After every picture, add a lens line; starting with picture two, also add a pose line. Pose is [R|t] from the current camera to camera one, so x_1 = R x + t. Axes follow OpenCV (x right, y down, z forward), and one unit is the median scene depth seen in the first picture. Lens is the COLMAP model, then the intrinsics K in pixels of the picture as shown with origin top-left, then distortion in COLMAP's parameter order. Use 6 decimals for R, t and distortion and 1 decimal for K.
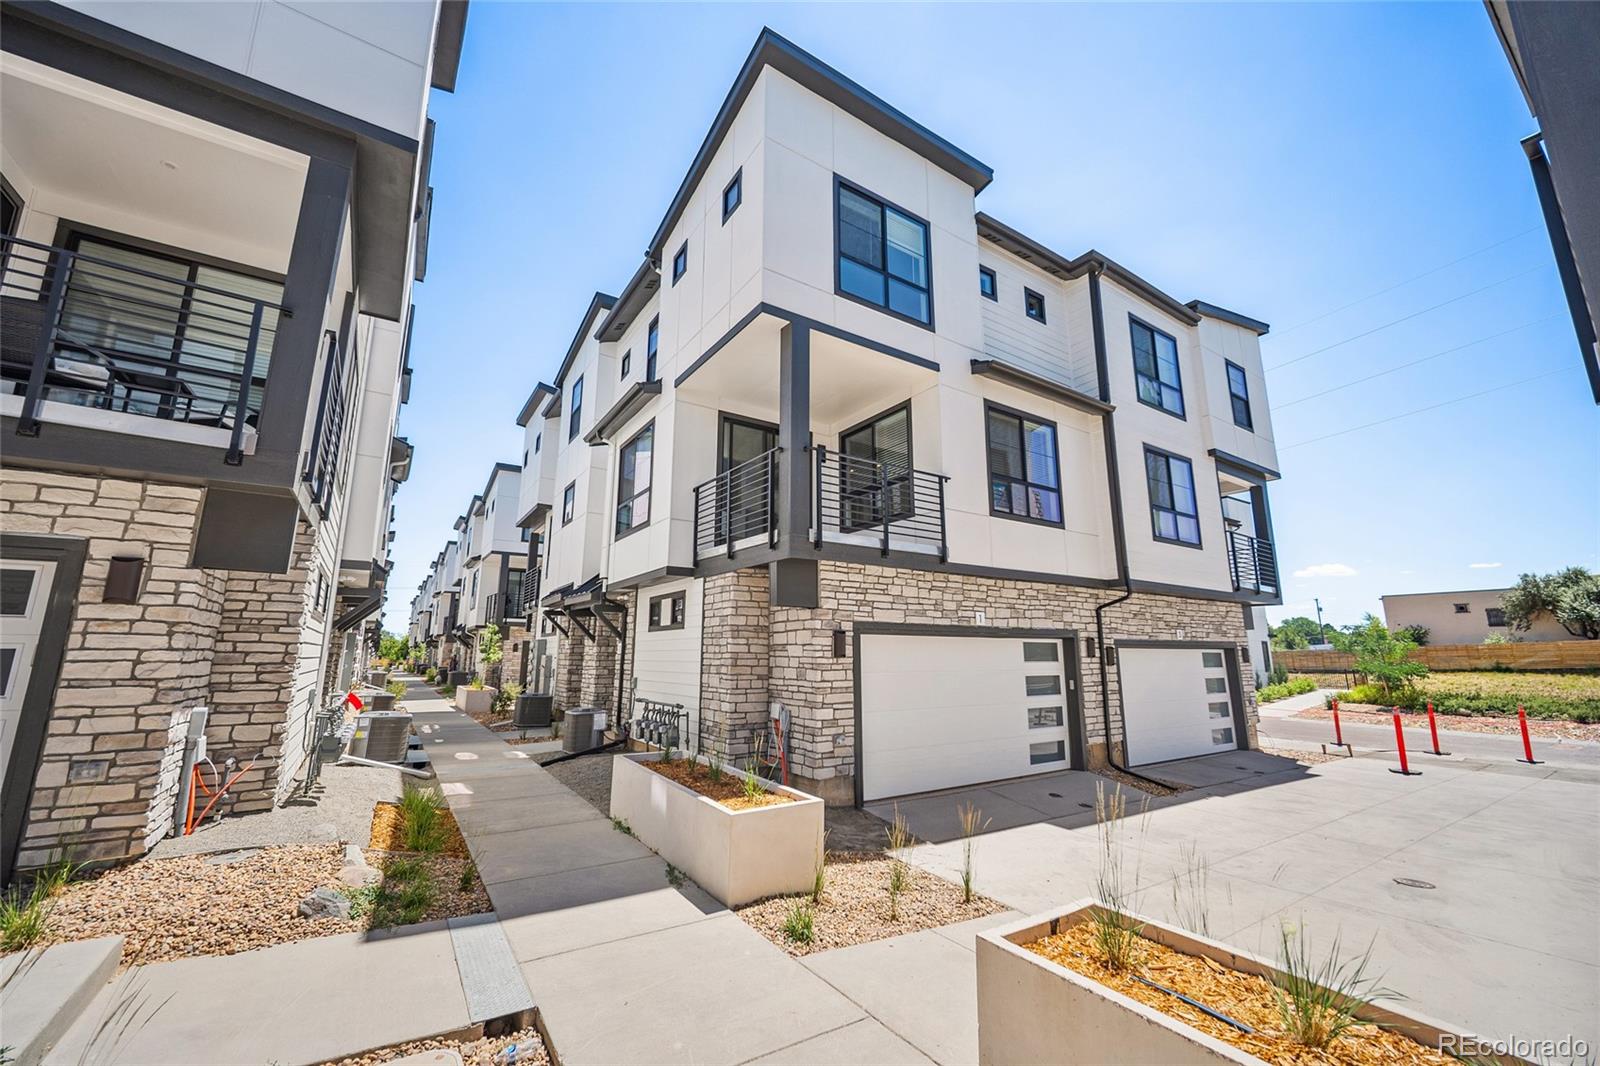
lens RADIAL K [[634.5, 0, 798.7], [0, 634.5, 524.1], [0, 0, 1]] dist [-0.001732, 0.000076]
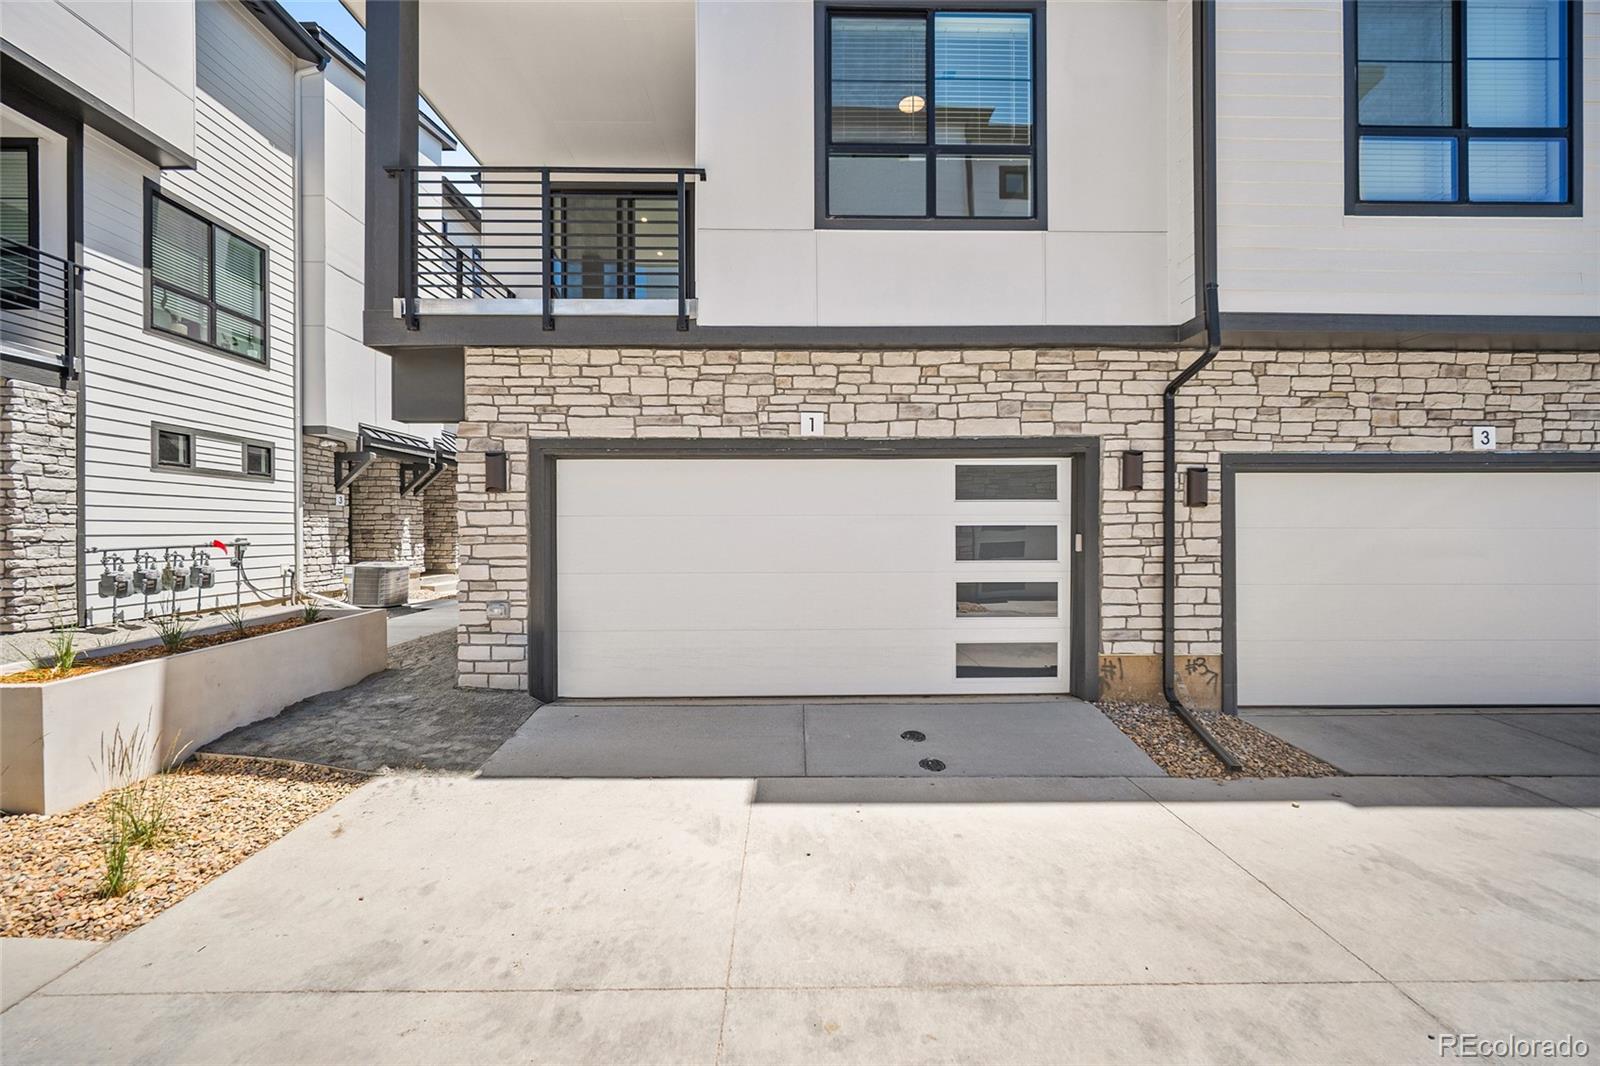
lens RADIAL K [[634.5, 0, 800.5], [0, 634.5, 528.0], [0, 0, 1]] dist [-0.001732, 0.000076]
pose [[0.842424, -0.007096, -0.538768, 0.523584], [0.114490, 0.979437, 0.166119, 0.130019], [0.526511, -0.201626, 0.825914, 0.457118]]
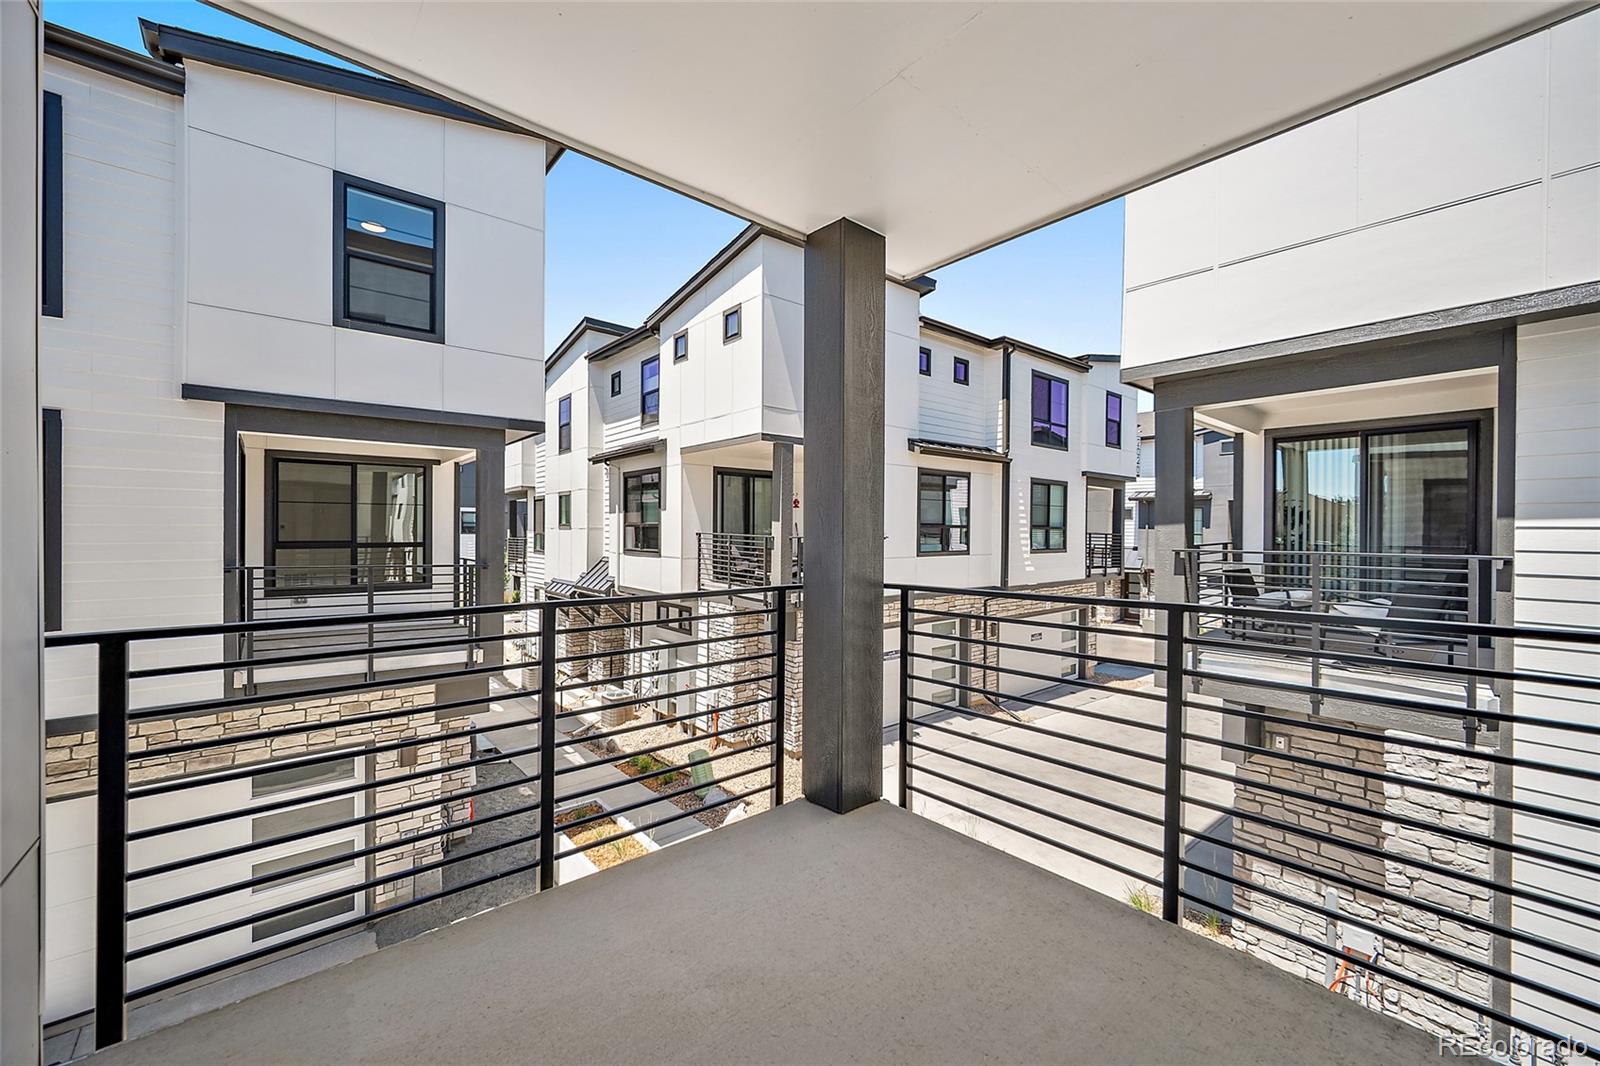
lens RADIAL K [[634.5, 0, 789.1], [0, 634.5, 529.1], [0, 0, 1]] dist [-0.001732, 0.000076]
pose [[0.994833, 0.003001, 0.101476, -0.097976], [-0.025388, 0.975157, 0.220053, -0.328231], [-0.098295, -0.221493, 0.970195, -0.272945]]
